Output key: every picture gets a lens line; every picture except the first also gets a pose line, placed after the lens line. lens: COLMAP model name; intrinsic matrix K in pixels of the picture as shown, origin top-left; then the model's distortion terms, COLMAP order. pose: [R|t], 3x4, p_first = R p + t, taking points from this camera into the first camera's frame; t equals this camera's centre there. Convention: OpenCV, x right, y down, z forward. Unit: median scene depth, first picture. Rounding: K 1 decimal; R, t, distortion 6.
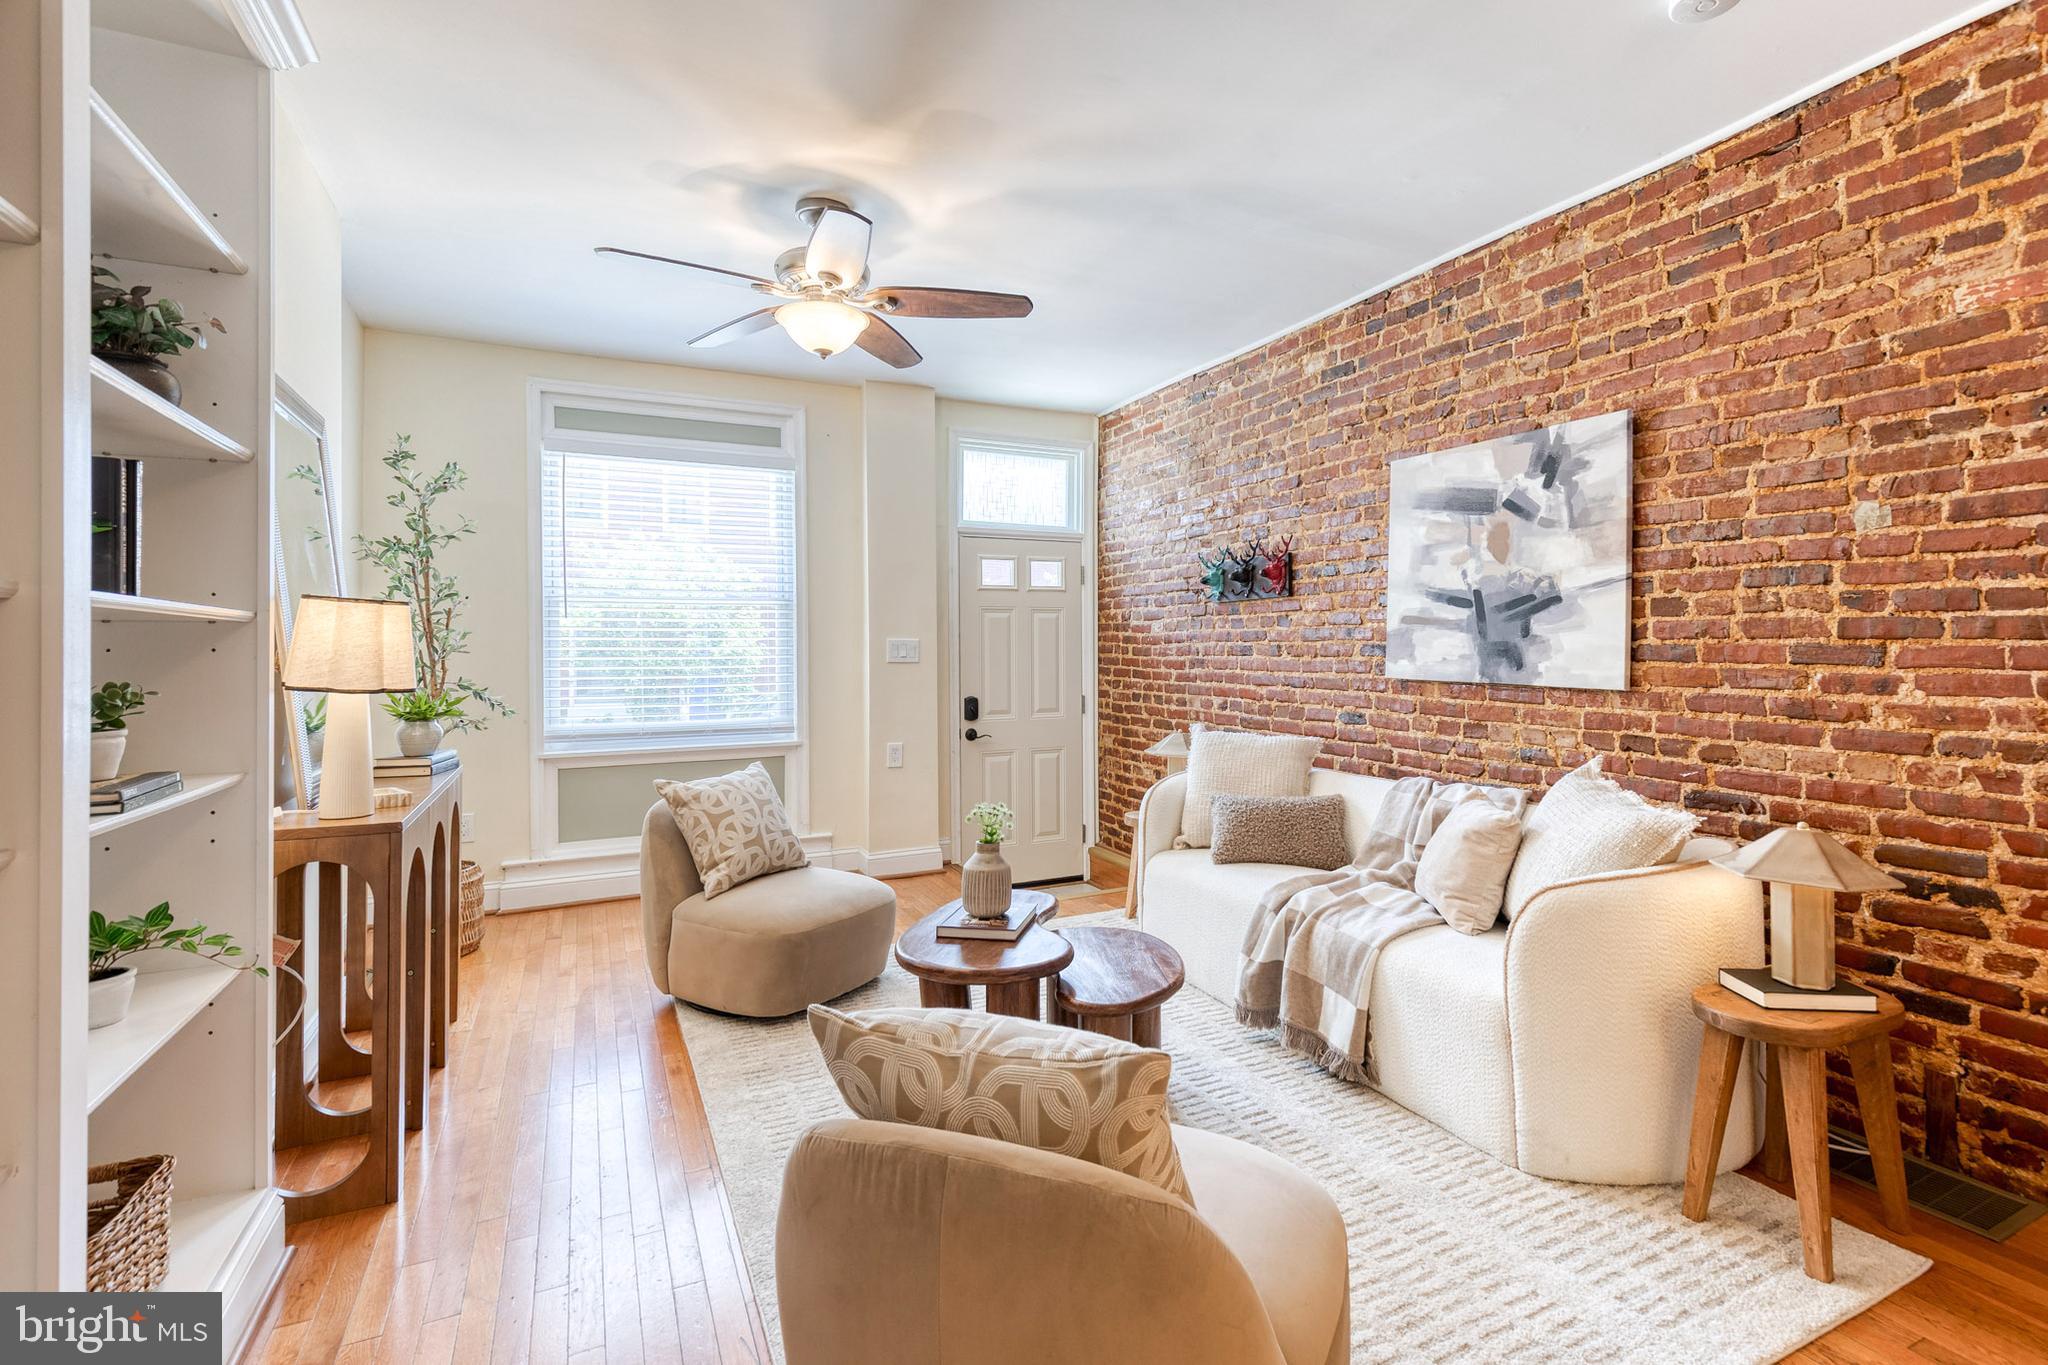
lens RADIAL K [[956.2, 0, 1057.6], [0, 956.2, 645.6], [0, 0, 1]] dist [0.005750, -0.000441]
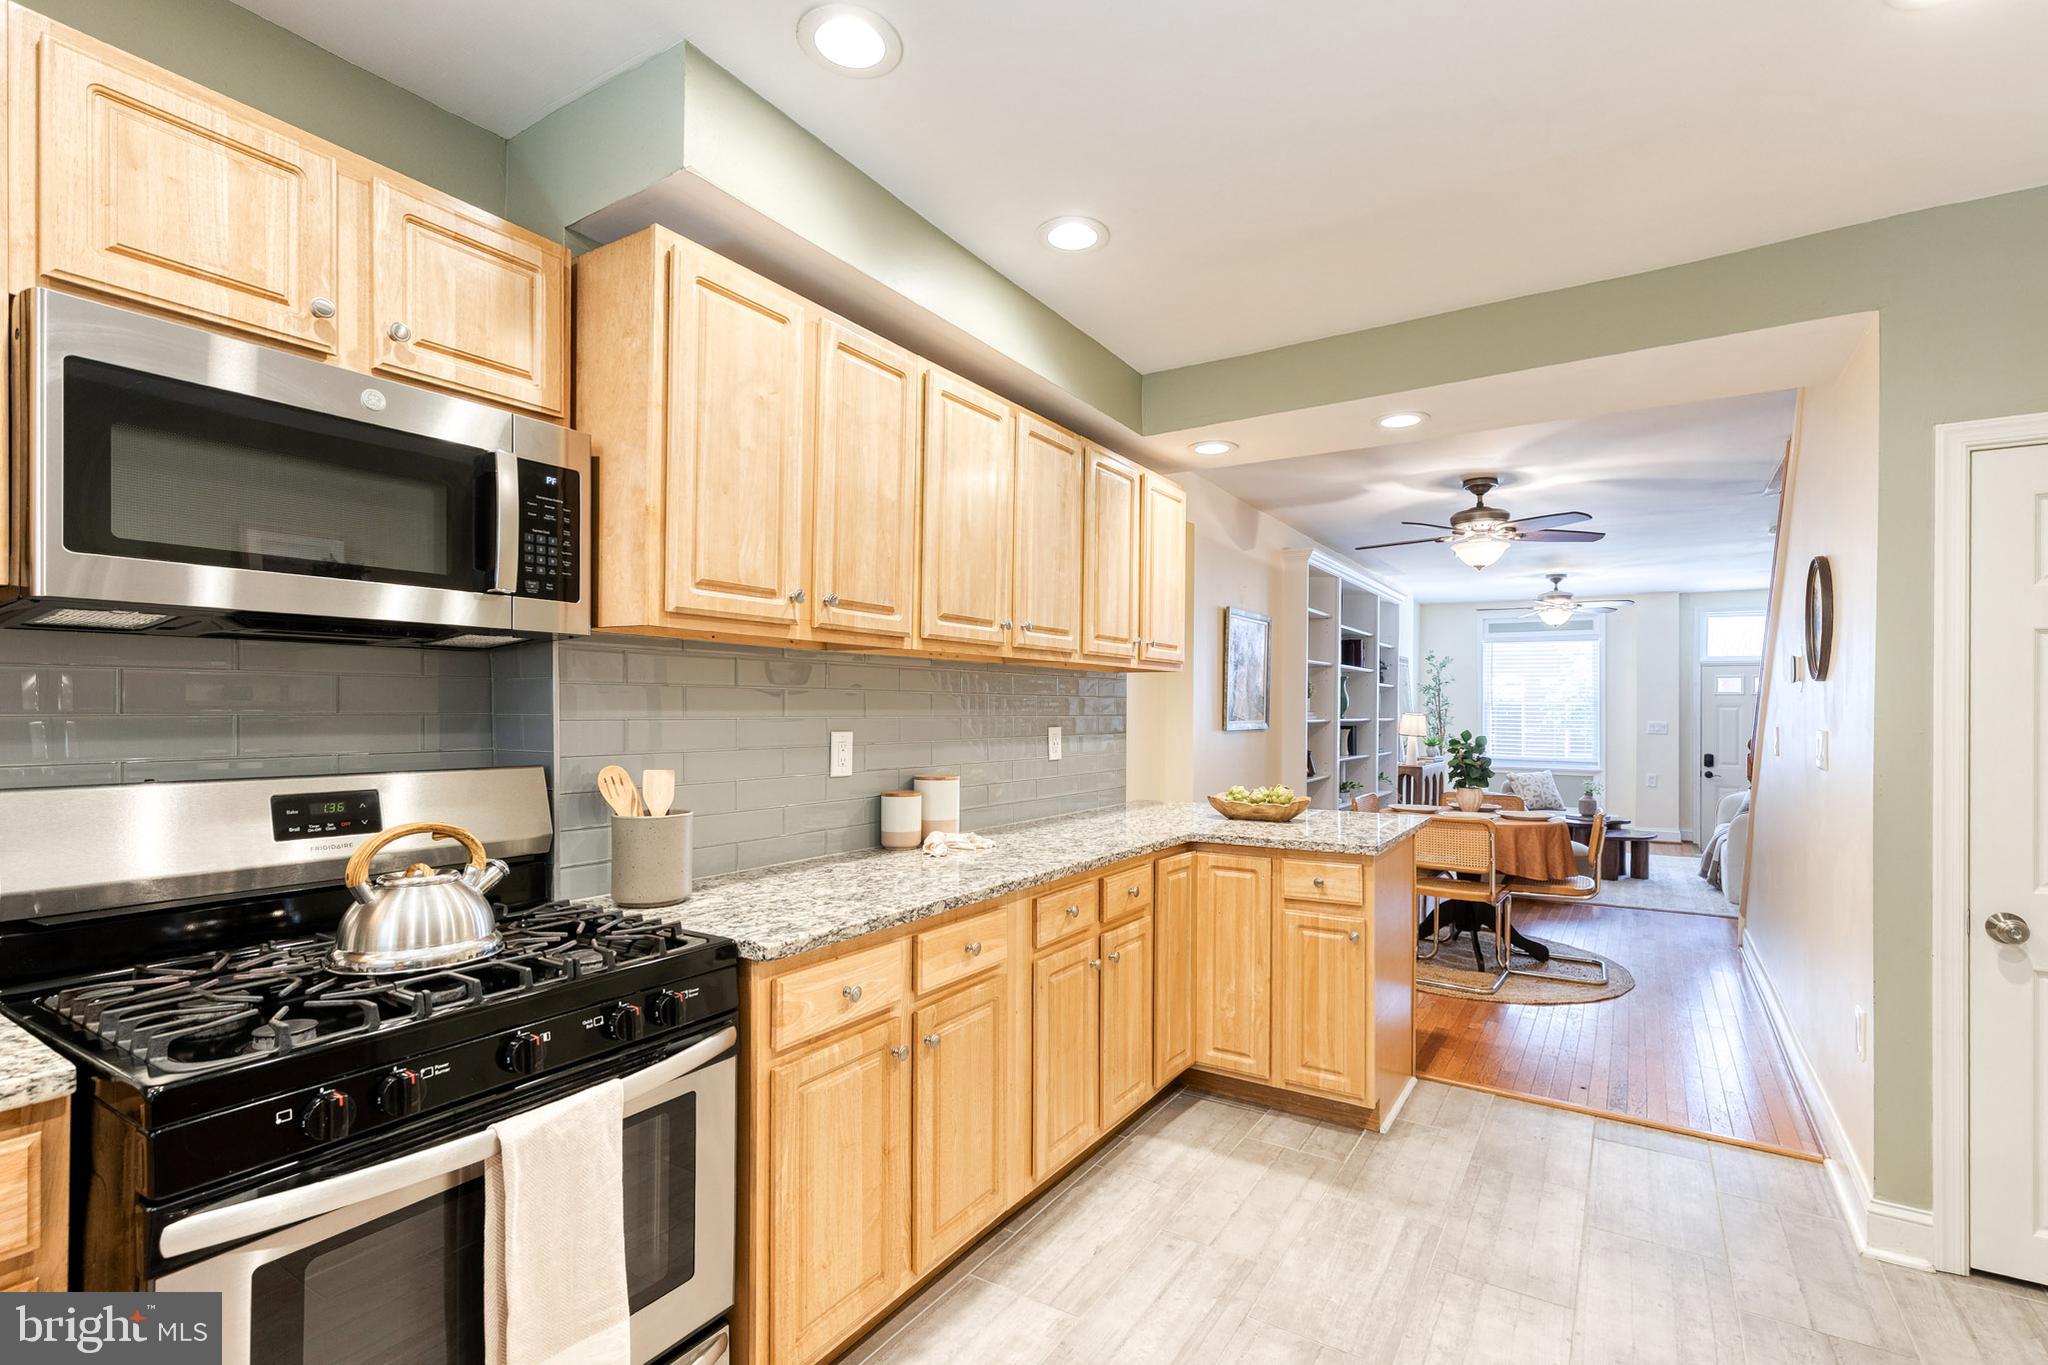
lens RADIAL K [[935.4, 0, 1054.0], [0, 935.4, 708.3], [0, 0, 1]] dist [0.000889, -0.000113]
pose [[0.524349, 0.008650, -0.851460, 1.250763], [-0.007183, 0.999958, 0.005735, -0.055813], [0.851473, 0.003109, 0.524389, -1.616475]]
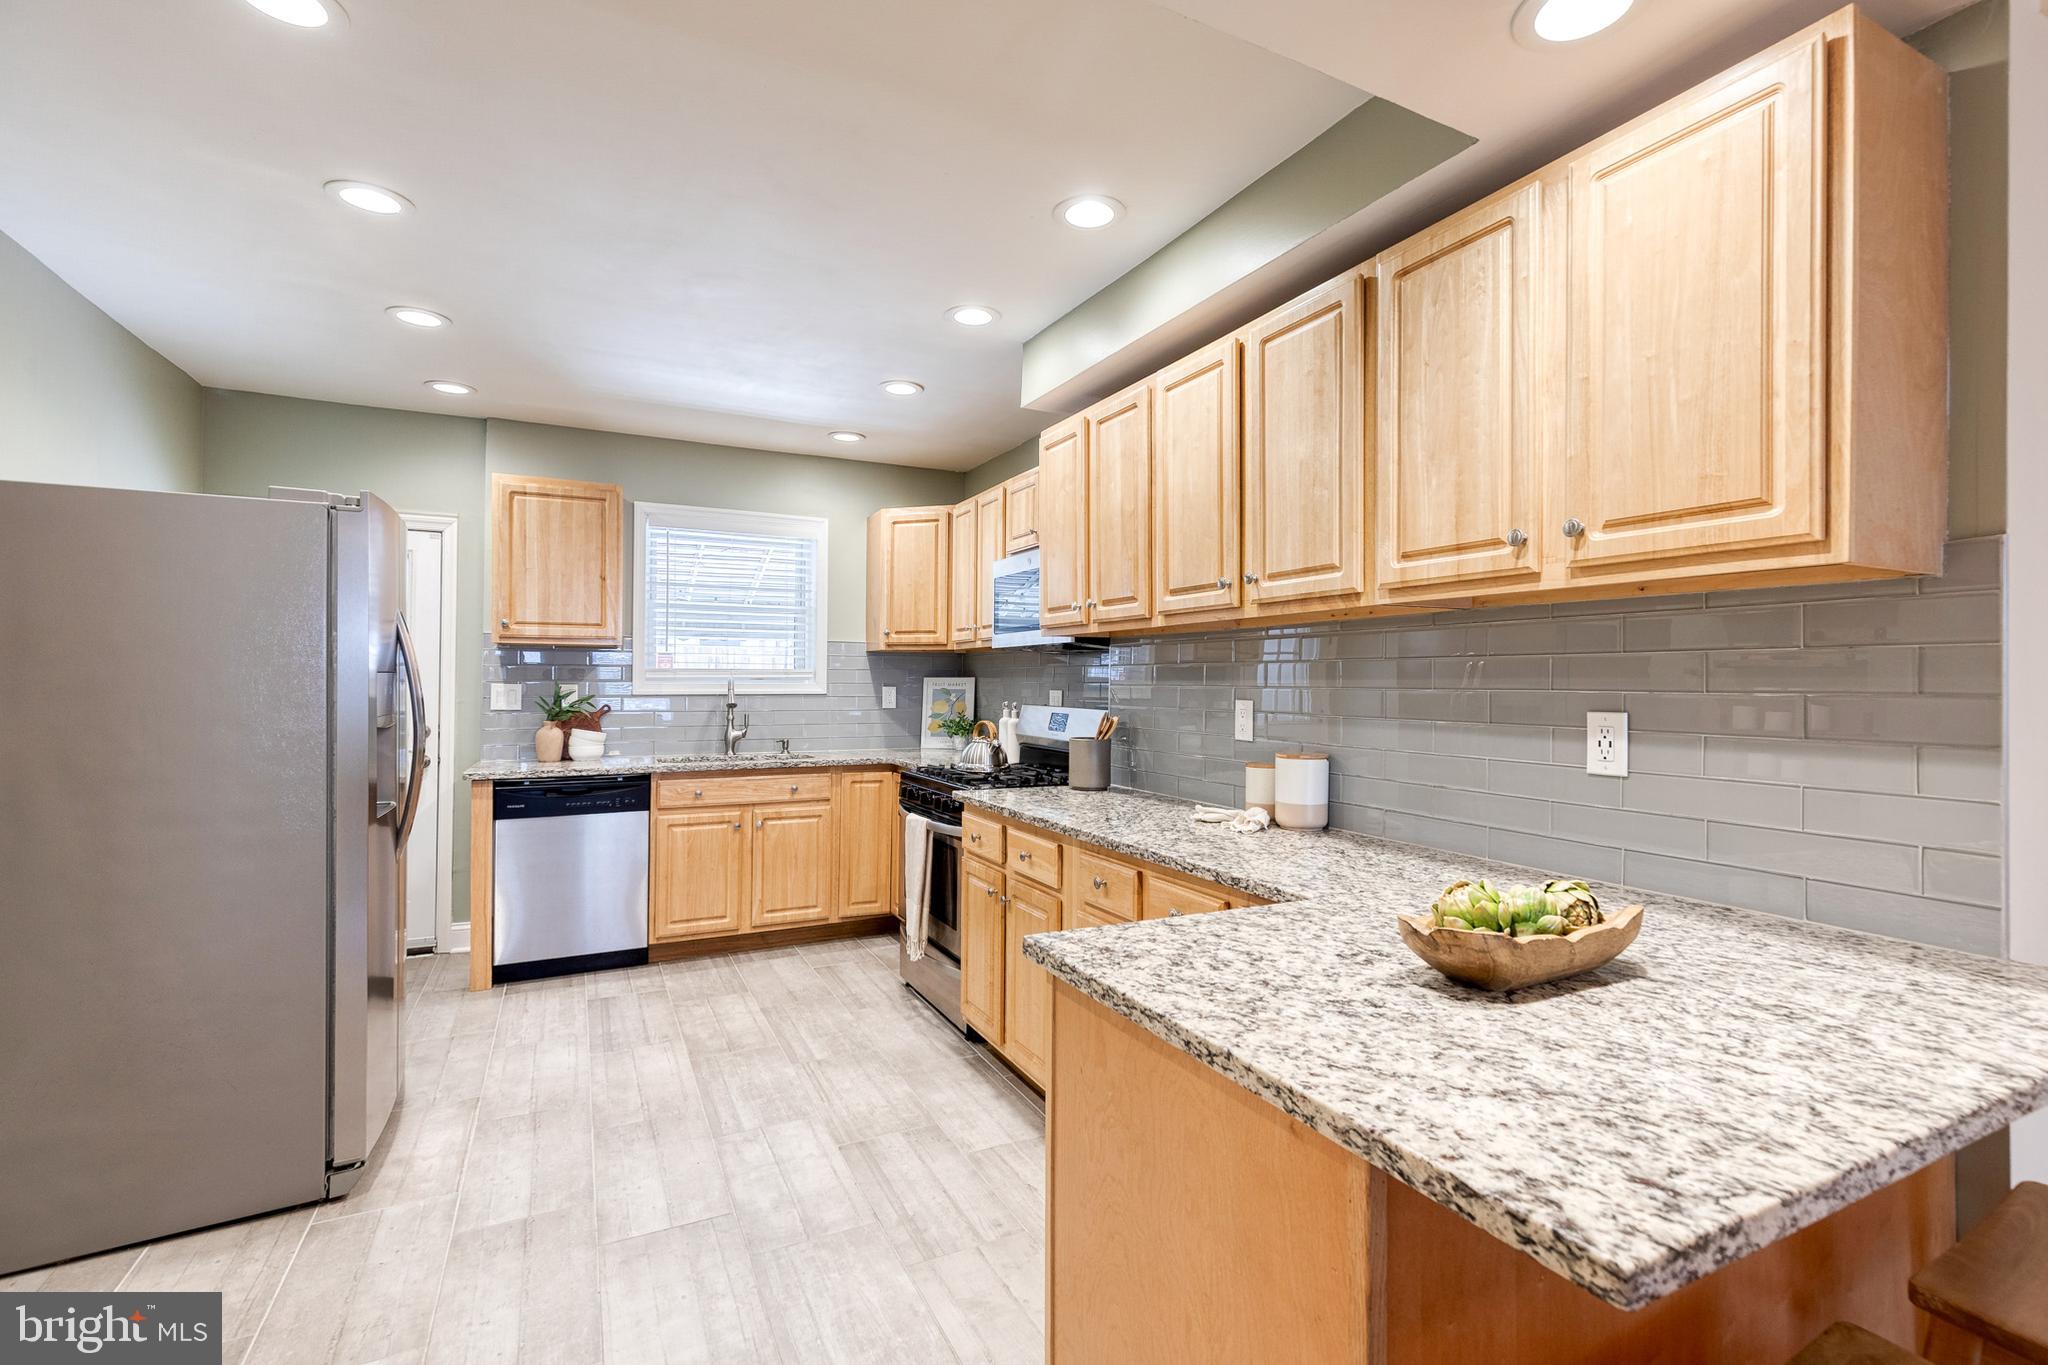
lens RADIAL K [[921.6, 0, 1046.6], [0, 921.6, 669.6], [0, 0, 1]] dist [0.003389, 0.000093]
pose [[-0.999893, 0.001681, -0.014534, 0.678138], [0.001929, 0.999853, -0.017035, -0.044346], [0.014503, -0.017061, -0.999749, -0.492093]]
